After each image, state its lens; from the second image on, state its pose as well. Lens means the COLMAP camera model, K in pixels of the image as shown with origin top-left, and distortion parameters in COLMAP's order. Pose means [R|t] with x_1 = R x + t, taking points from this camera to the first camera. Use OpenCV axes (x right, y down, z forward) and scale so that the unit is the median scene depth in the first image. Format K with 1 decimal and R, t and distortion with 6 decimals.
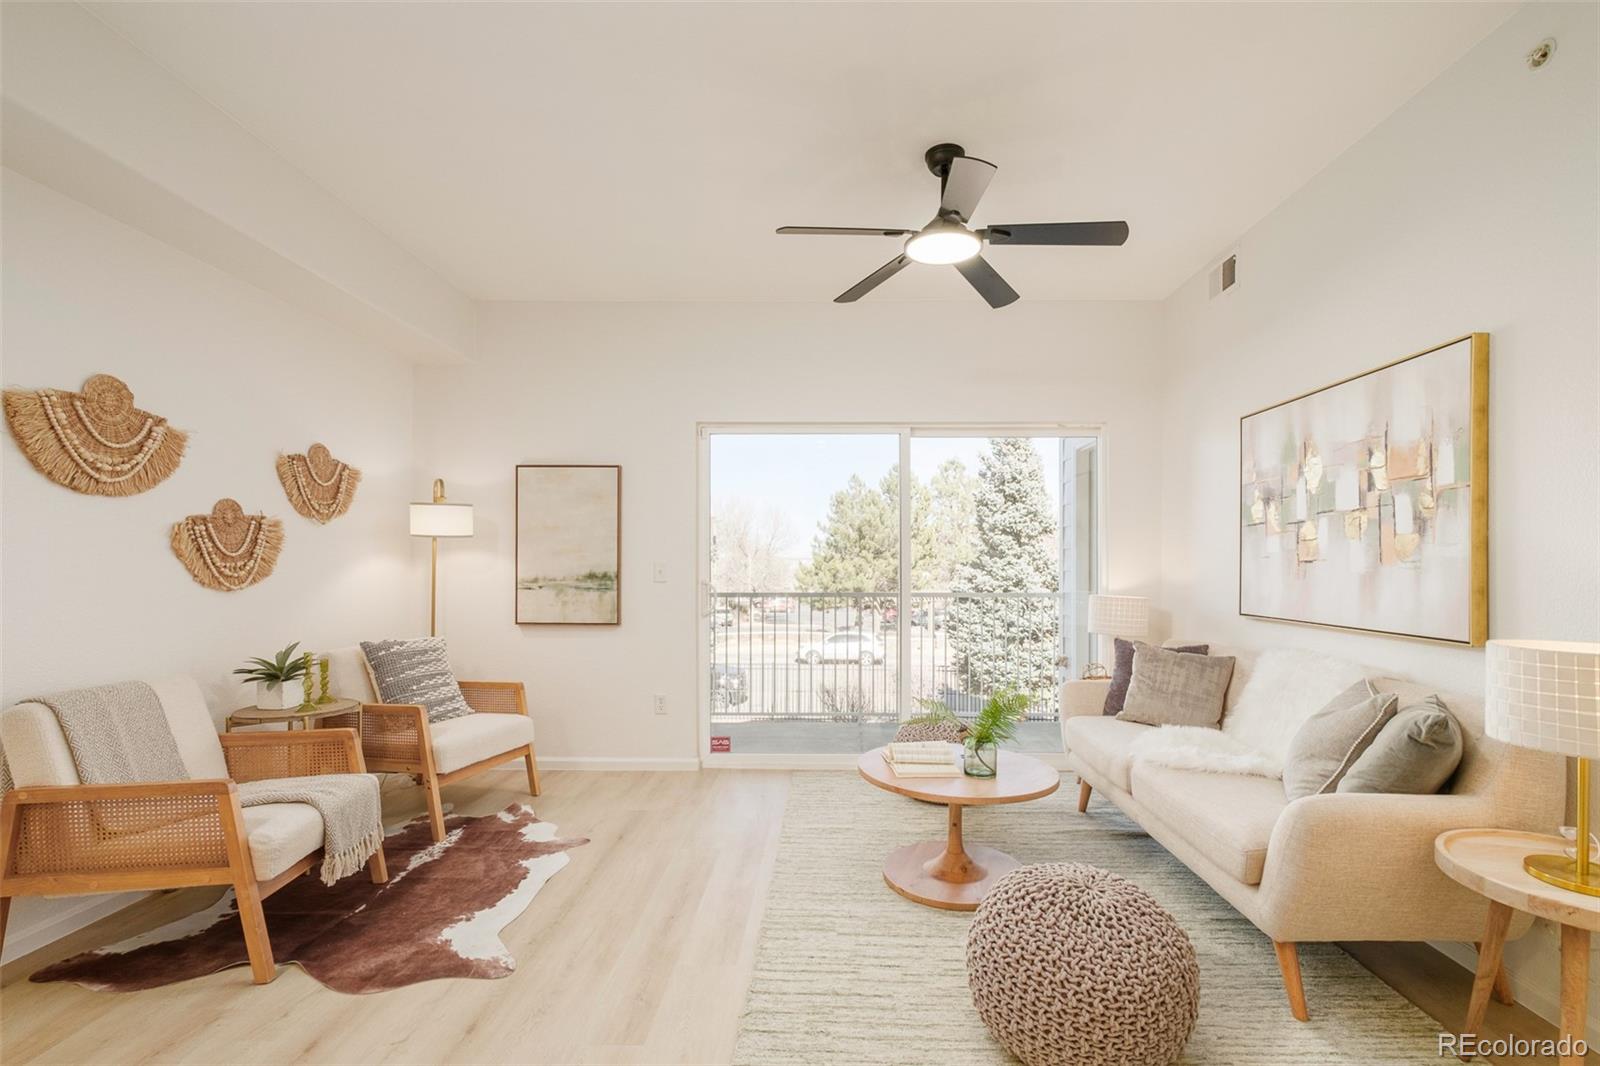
lens RADIAL K [[733.1, 0, 824.3], [0, 733.1, 556.7], [0, 0, 1]] dist [-0.008800, 0.000797]
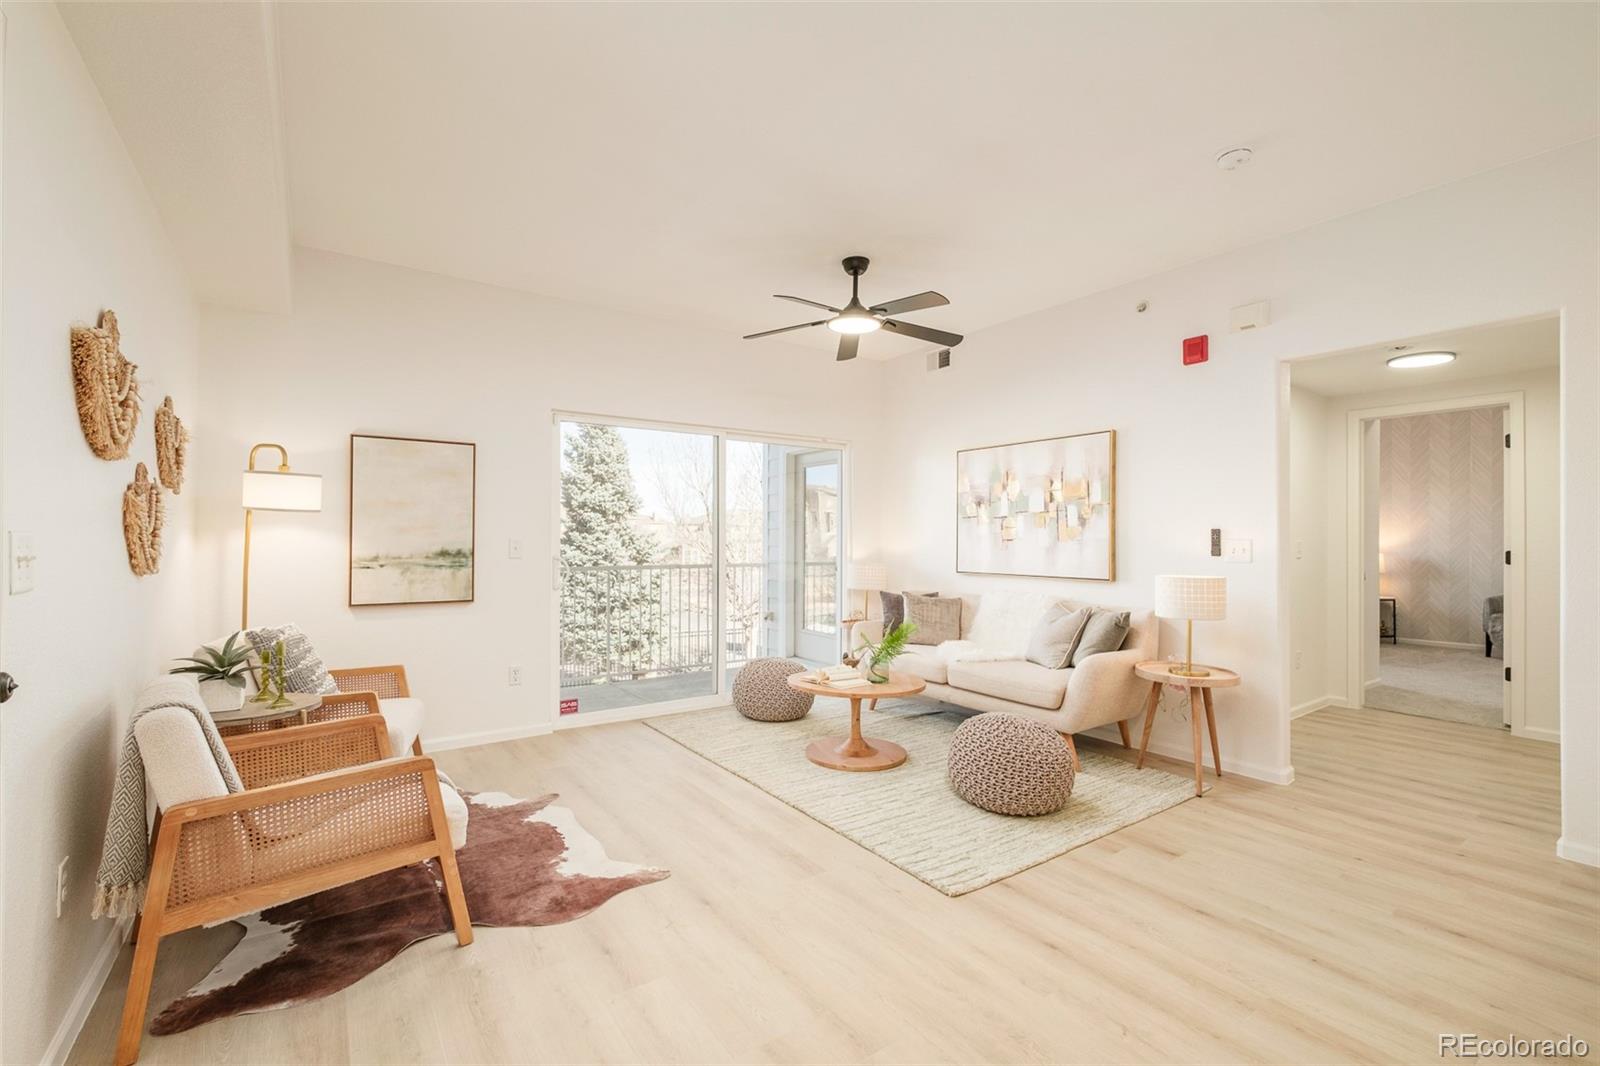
lens RADIAL K [[695.0, 0, 809.2], [0, 695.0, 538.3], [0, 0, 1]] dist [-0.003942, -0.000095]
pose [[0.810652, 0.002027, 0.585525, -0.465155], [-0.007161, 0.999954, 0.006452, -0.003301], [-0.585485, -0.009424, 0.810629, -0.043720]]
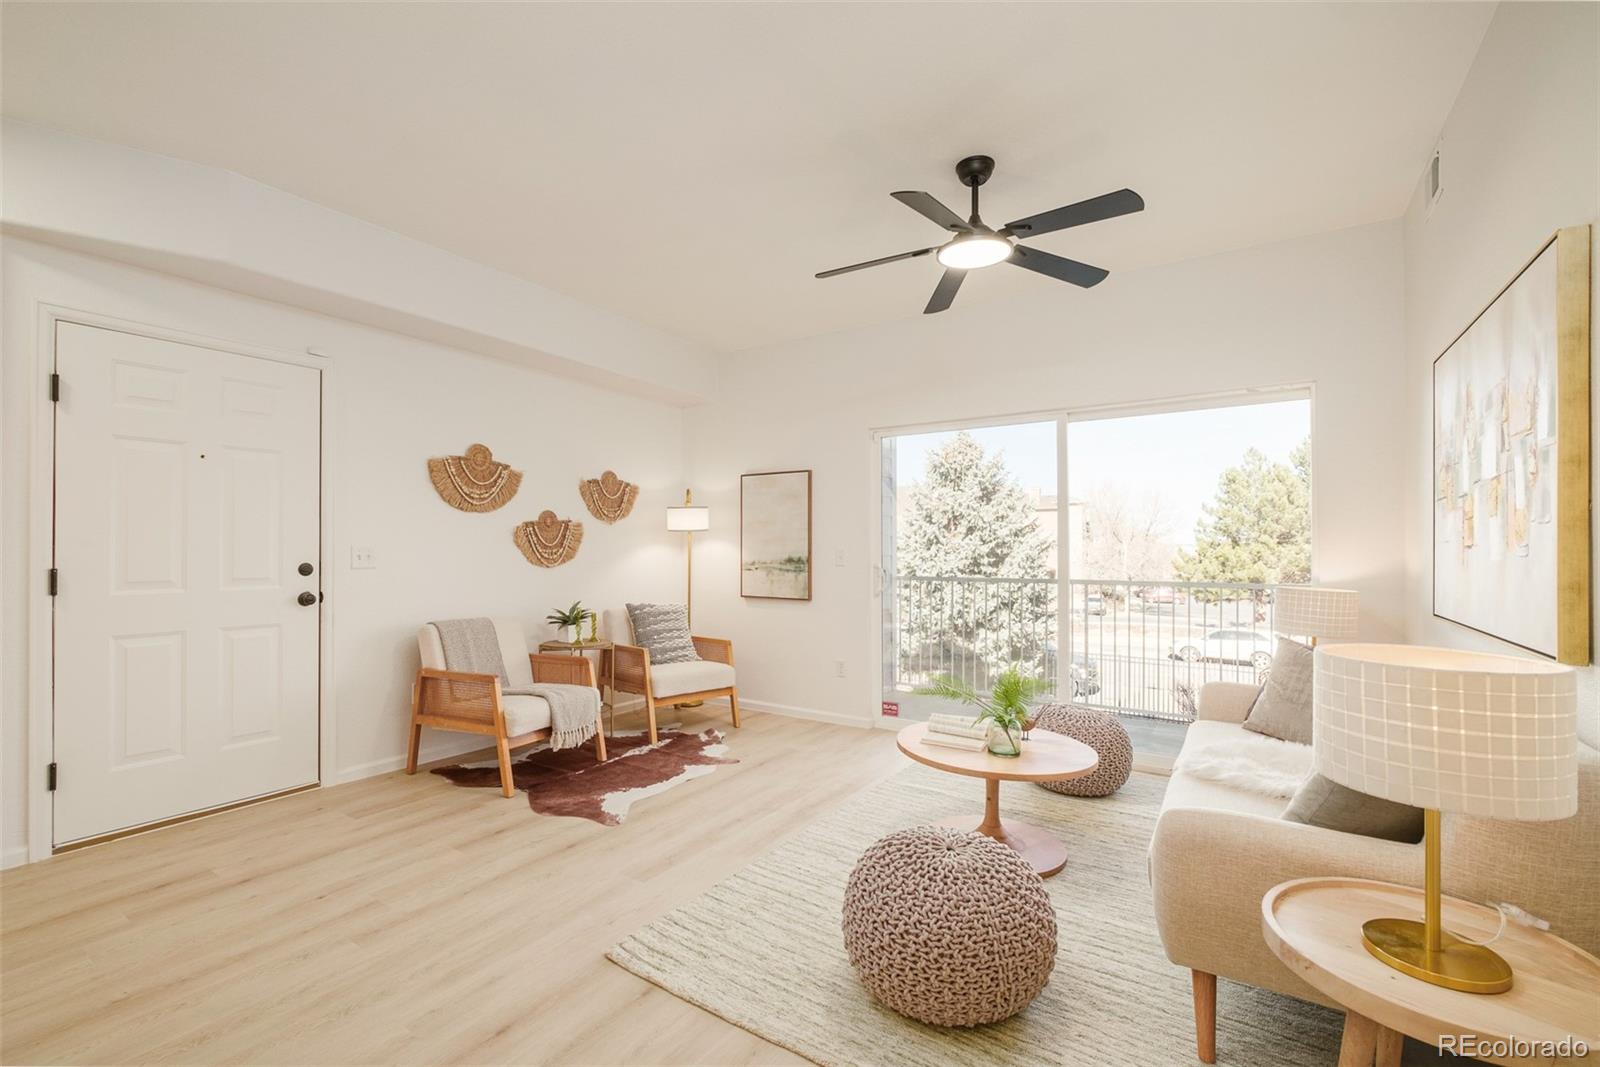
lens RADIAL K [[695.0, 0, 766.3], [0, 695.0, 539.8], [0, 0, 1]] dist [-0.003942, -0.000095]
pose [[0.827951, -0.009232, -0.560724, 0.312174], [0.005912, 0.999953, -0.007735, 0.000332], [0.560769, 0.003089, 0.827966, -0.002898]]
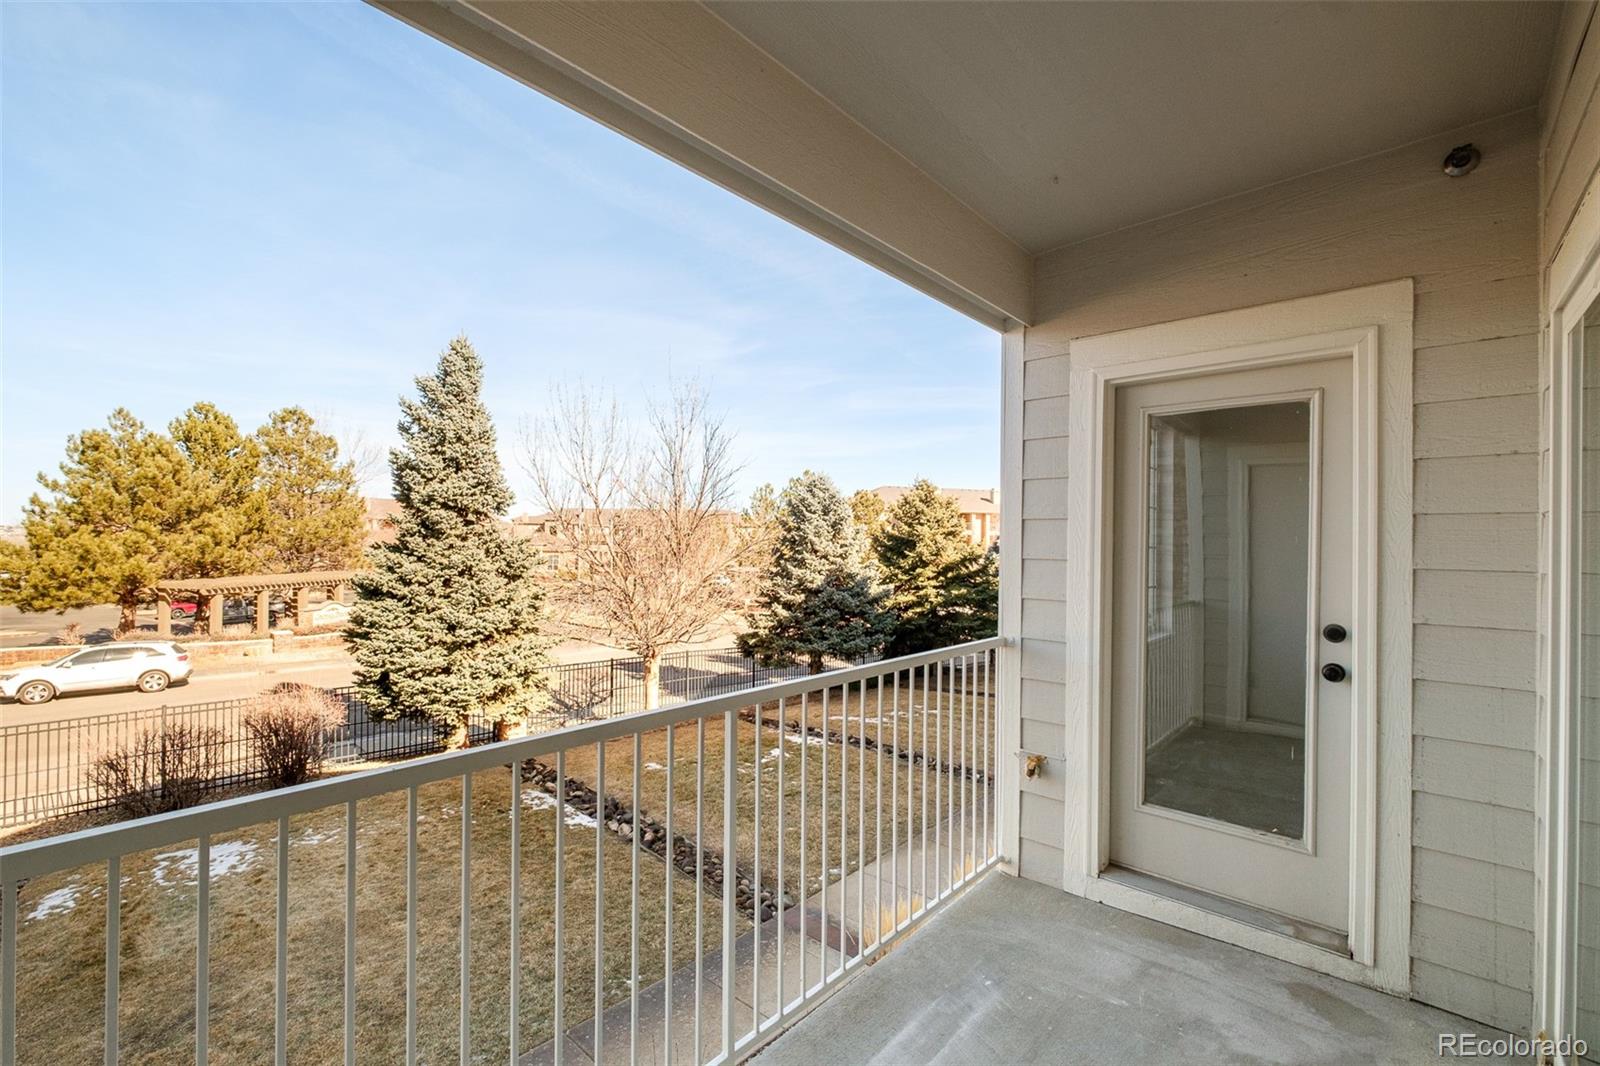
lens RADIAL K [[695.0, 0, 819.5], [0, 695.0, 539.9], [0, 0, 1]] dist [-0.003942, -0.000095]
pose [[0.654916, 0.008401, 0.755655, -0.240251], [-0.016367, 0.999861, 0.003069, -0.033298], [-0.755525, -0.014378, 0.654962, 1.100637]]
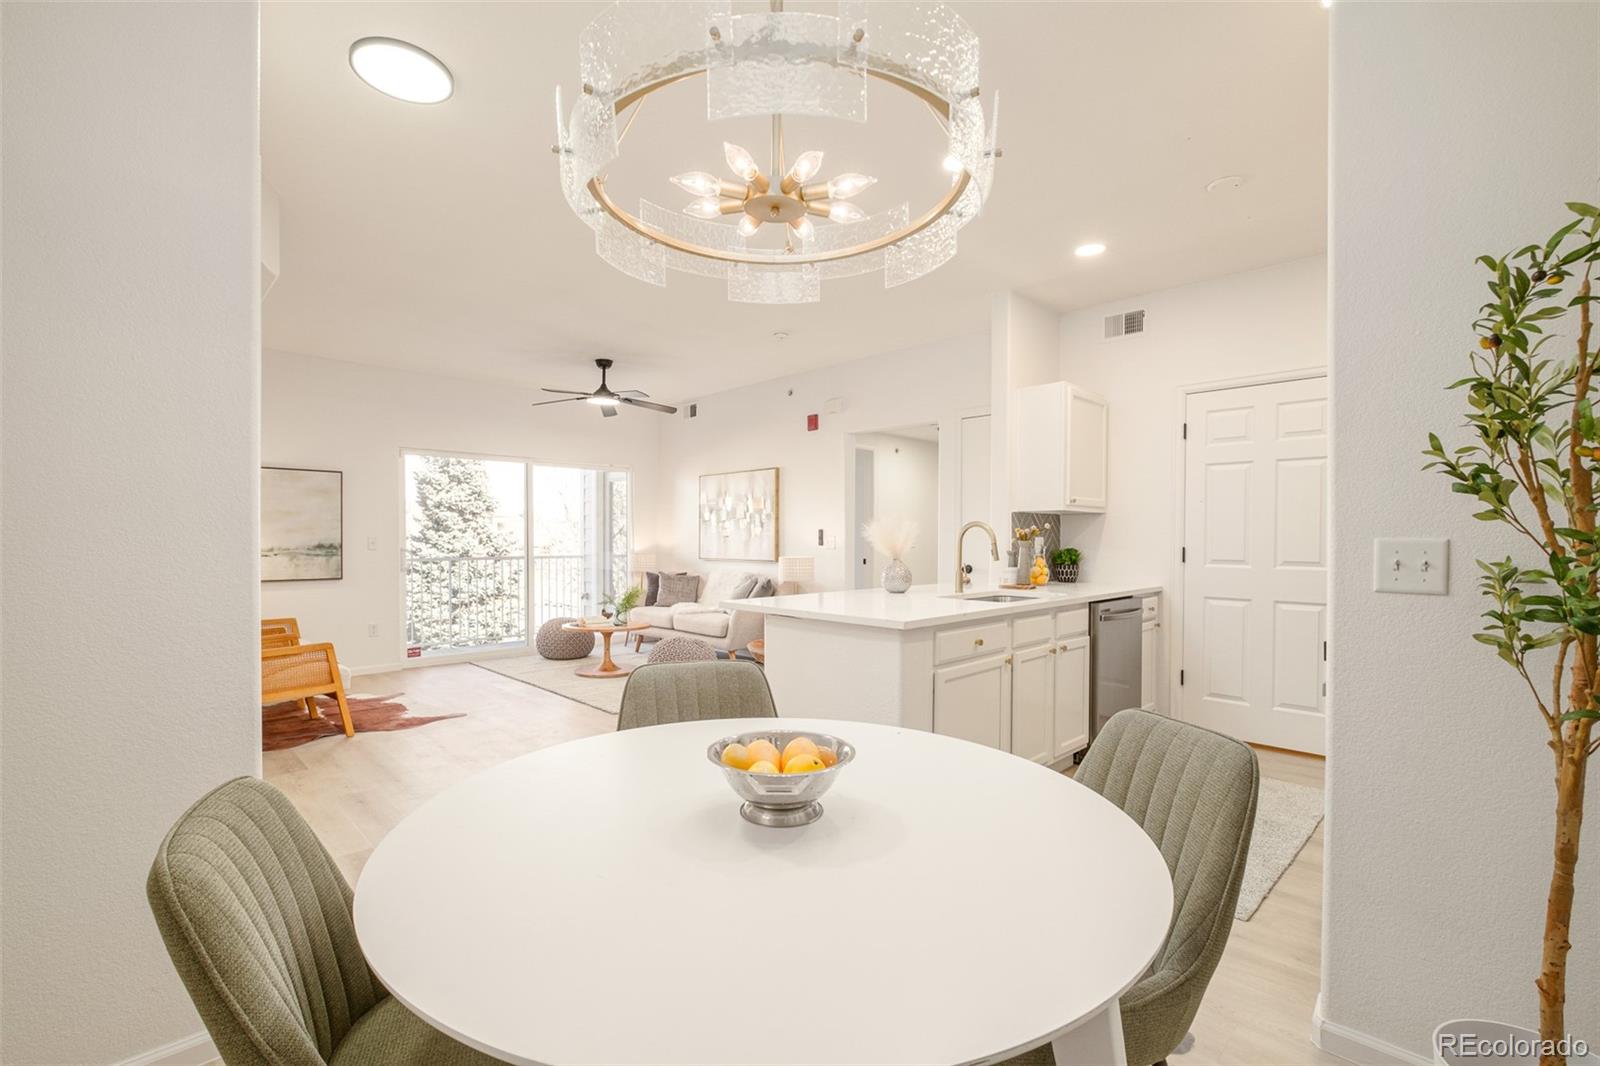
lens RADIAL K [[695.0, 0, 807.5], [0, 695.0, 546.7], [0, 0, 1]] dist [-0.003942, -0.000095]
pose [[0.702927, -0.010814, 0.711179, -0.615786], [-0.005606, 0.999769, 0.020743, -0.006857], [-0.711240, -0.018568, 0.702704, -0.652753]]
